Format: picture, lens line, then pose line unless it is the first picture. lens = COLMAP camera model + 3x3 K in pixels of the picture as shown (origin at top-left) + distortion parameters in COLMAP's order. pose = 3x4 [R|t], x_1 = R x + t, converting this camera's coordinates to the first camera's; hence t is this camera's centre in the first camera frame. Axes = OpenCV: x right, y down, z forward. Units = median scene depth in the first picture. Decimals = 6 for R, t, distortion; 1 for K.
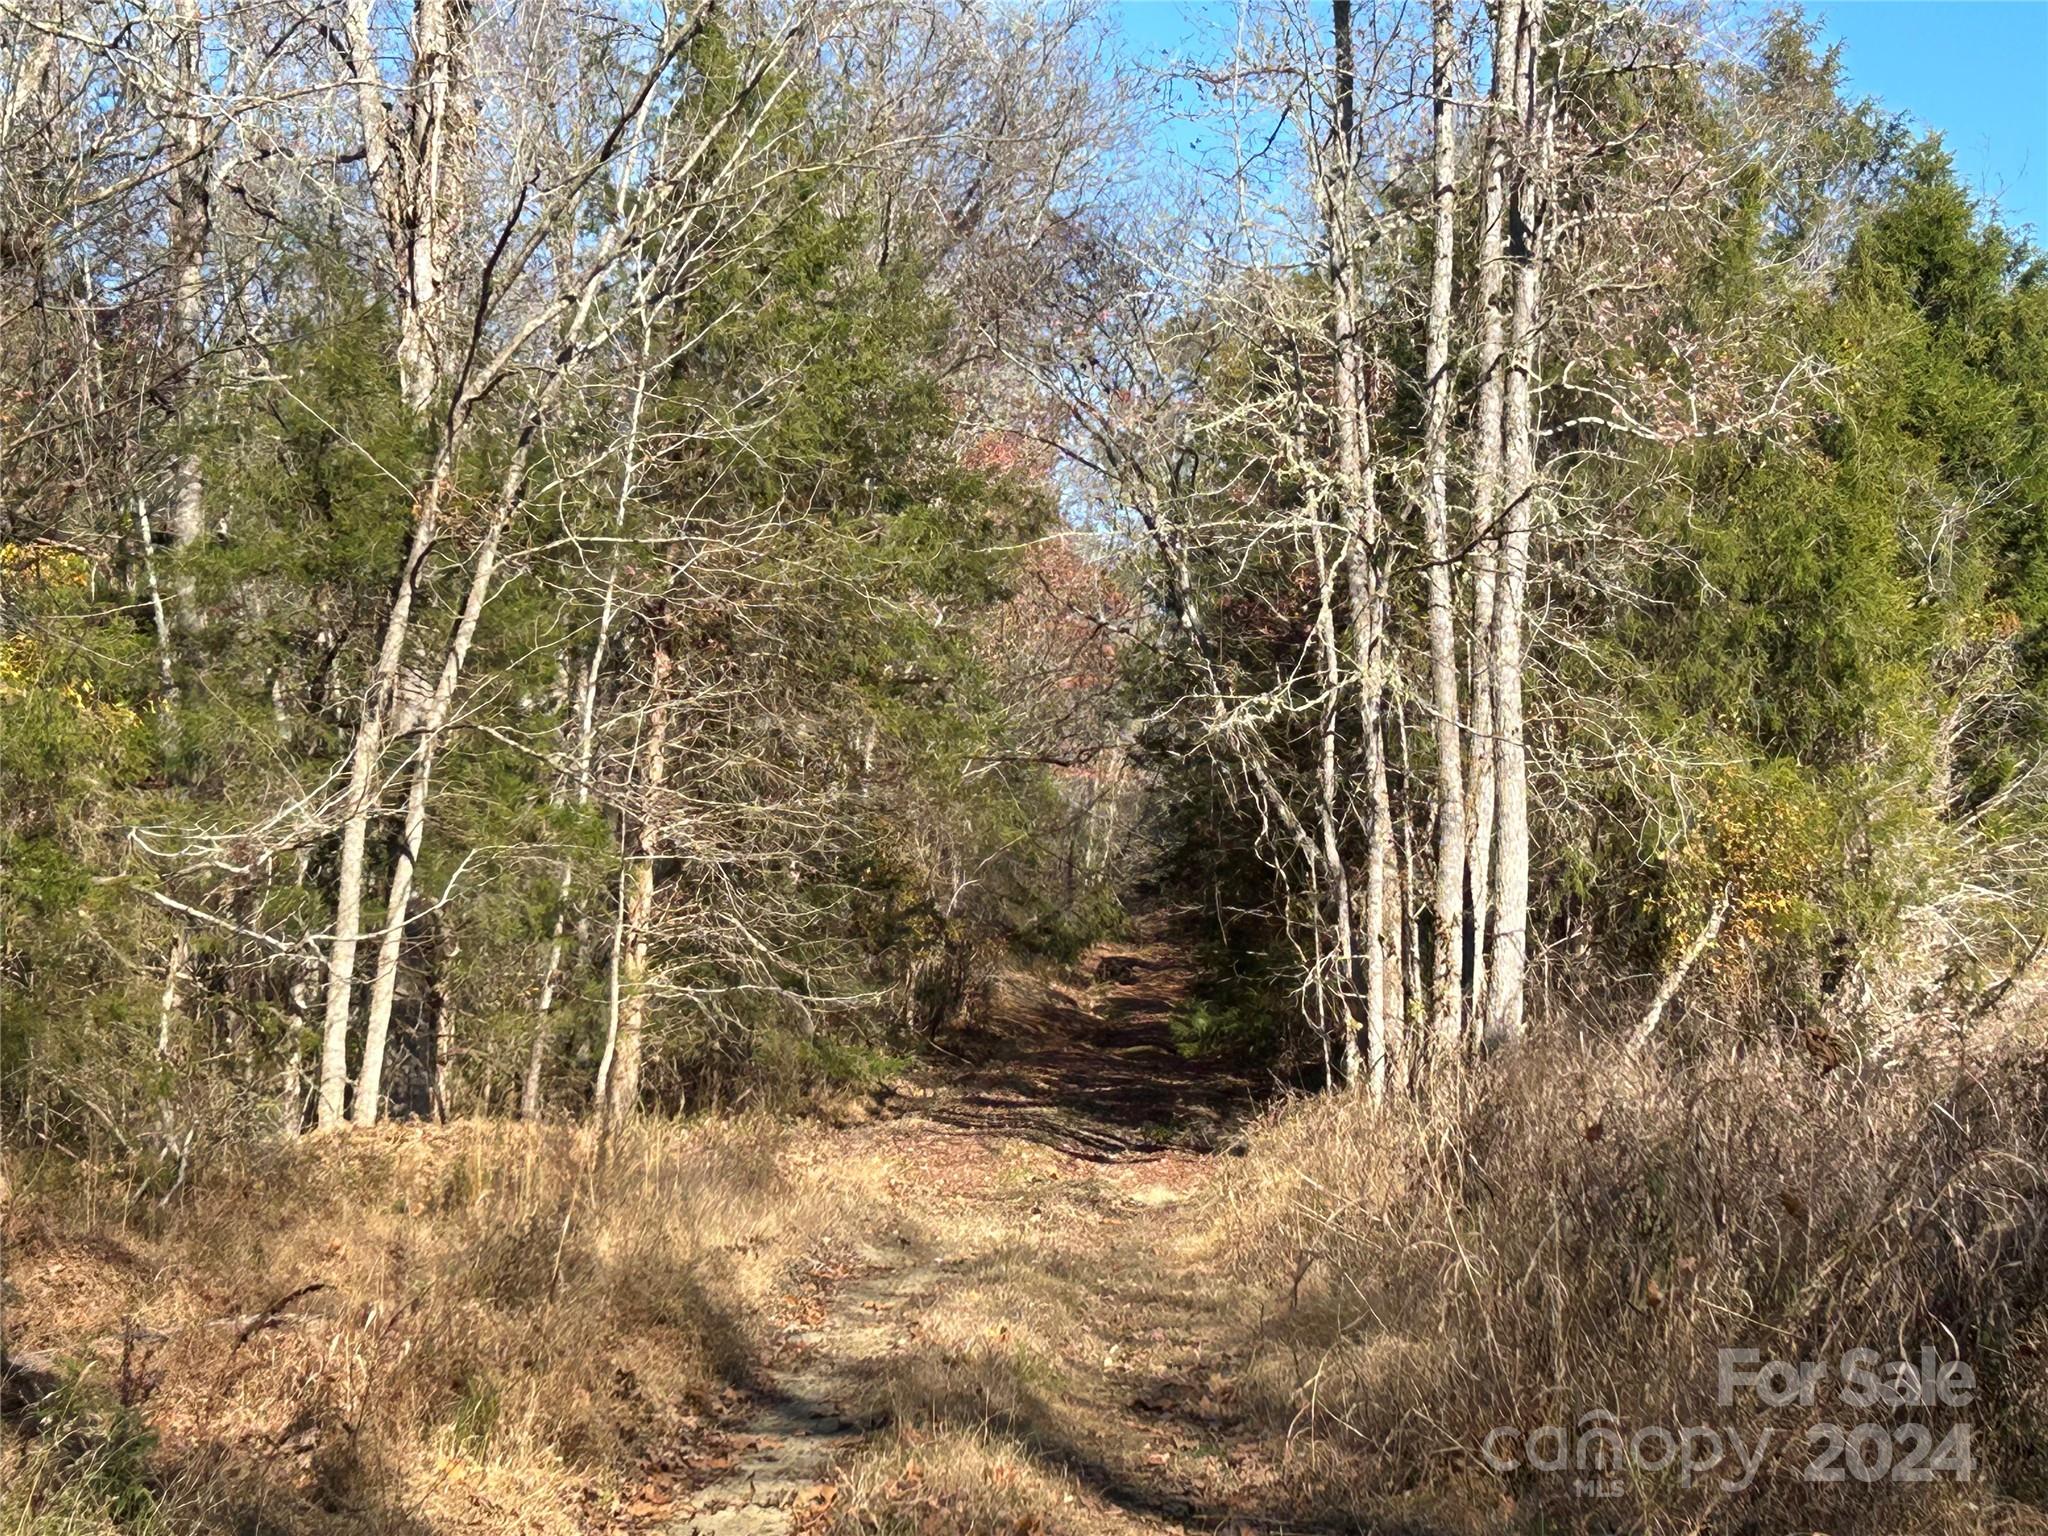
lens RADIAL K [[4001.5, 0, 1024.0], [0, 4001.5, 768.0], [0, 0, 1]] dist [0.005914, -3.949680]
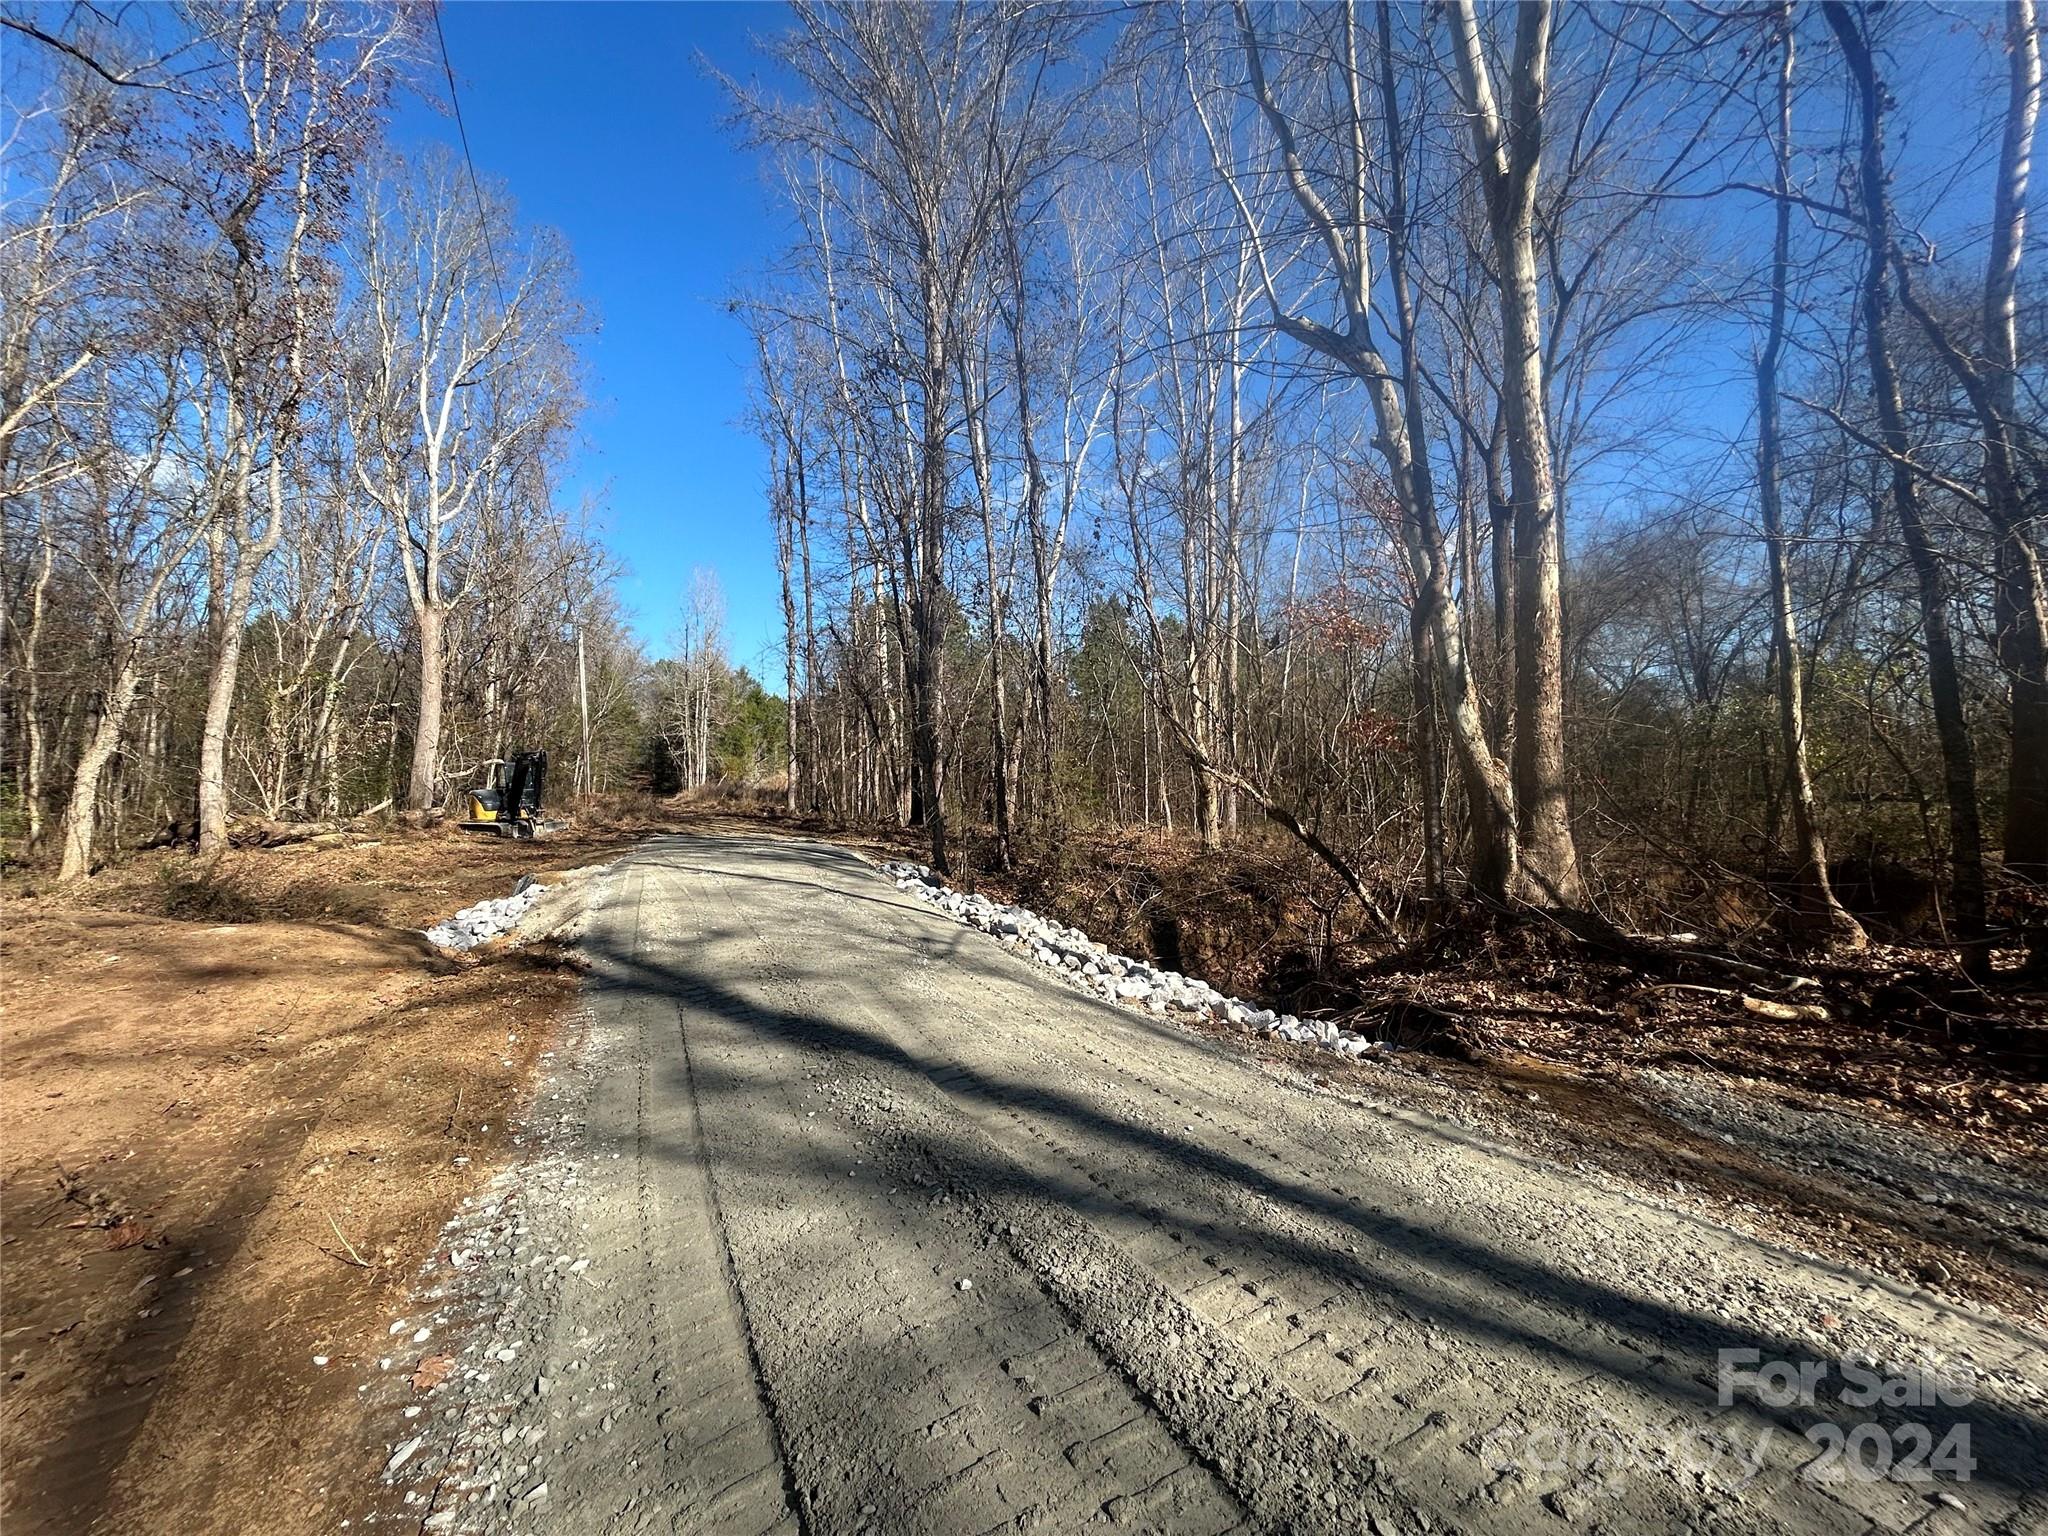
lens RADIAL K [[819.6, 0, 1024.0], [0, 819.6, 768.0], [0, 0, 1]] dist [-0.000093, -0.000008]
pose [[0.881441, 0.001600, 0.472291, -0.136687], [-0.016200, 0.999508, 0.026847, -0.041751], [-0.472016, -0.031316, 0.881034, -1.141153]]
